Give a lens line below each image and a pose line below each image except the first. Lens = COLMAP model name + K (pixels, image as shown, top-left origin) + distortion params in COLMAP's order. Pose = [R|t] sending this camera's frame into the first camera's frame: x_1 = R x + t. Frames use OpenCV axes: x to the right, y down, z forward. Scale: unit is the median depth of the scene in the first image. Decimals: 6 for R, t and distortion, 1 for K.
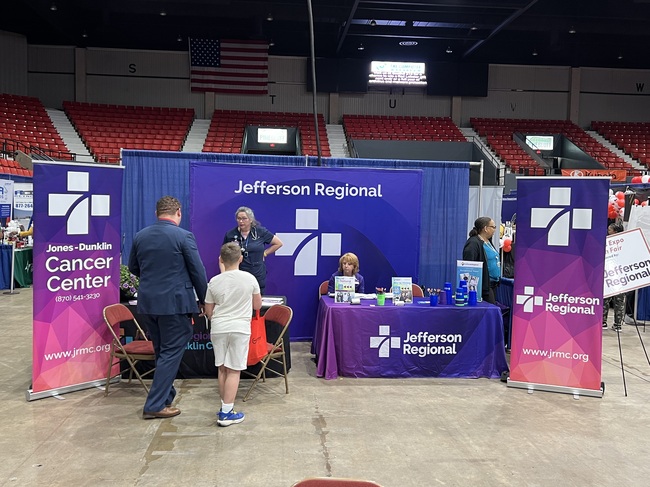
lens RADIAL K [[620.7, 0, 326.2], [0, 620.7, 241.8], [0, 0, 1]] dist [0.028083, 0.000000]
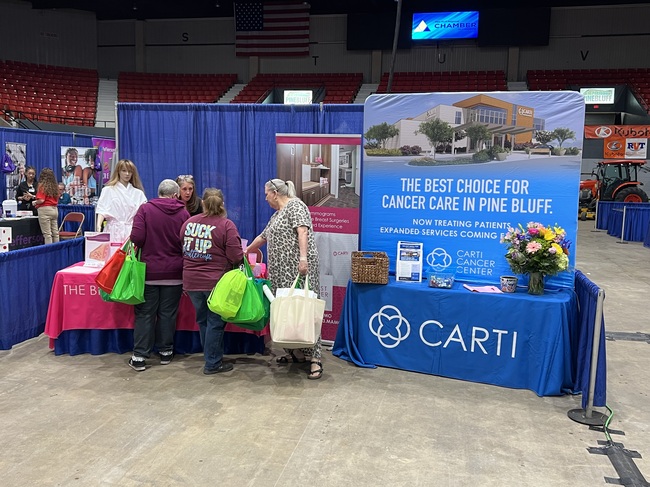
lens RADIAL K [[620.7, 0, 325.3], [0, 620.7, 246.4], [0, 0, 1]] dist [0.028083, 0.000000]
pose [[0.956351, 0.037938, -0.289747, 1.495988], [-0.019870, 0.997684, 0.065048, 0.003662], [0.291544, -0.056451, 0.954890, 0.302115]]
